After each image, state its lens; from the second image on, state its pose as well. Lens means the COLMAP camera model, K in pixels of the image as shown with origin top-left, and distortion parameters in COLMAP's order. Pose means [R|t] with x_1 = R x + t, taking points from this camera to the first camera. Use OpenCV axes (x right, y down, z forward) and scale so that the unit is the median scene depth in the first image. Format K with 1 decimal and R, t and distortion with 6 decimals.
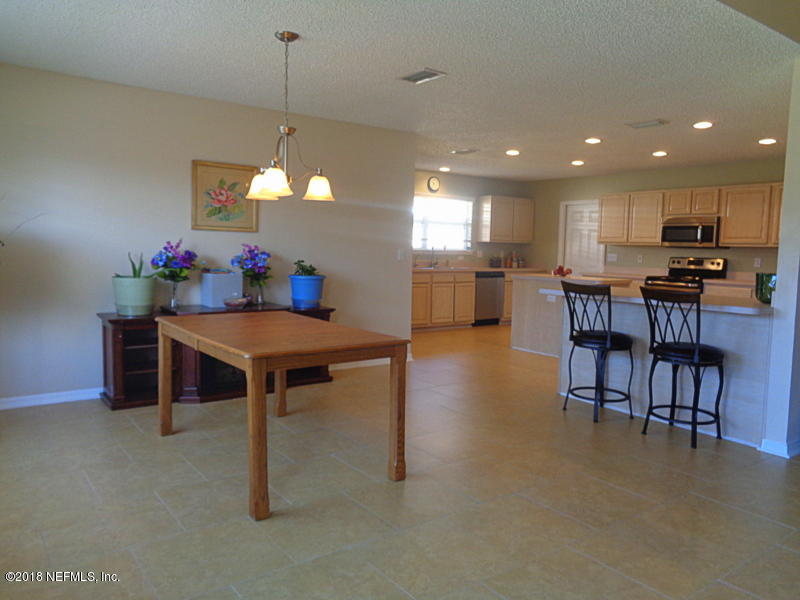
lens RADIAL K [[611.1, 0, 405.3], [0, 611.1, 302.2], [0, 0, 1]] dist [0.014977, 0.002814]
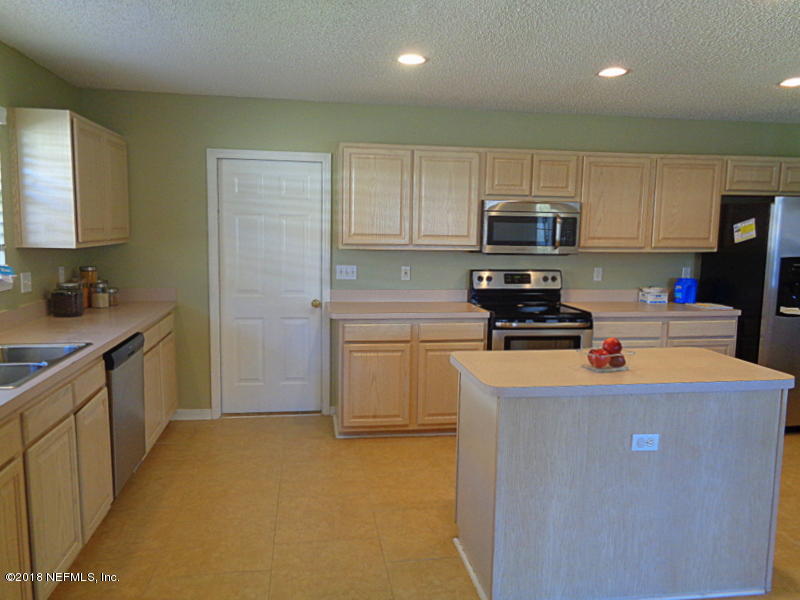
lens RADIAL K [[611.1, 0, 405.3], [0, 611.1, 302.2], [0, 0, 1]] dist [0.014977, 0.002814]
pose [[0.471969, -0.125366, 0.872656, -0.093059], [0.072129, 0.992010, 0.103502, -0.109009], [-0.878660, 0.014094, 0.477241, 0.804499]]
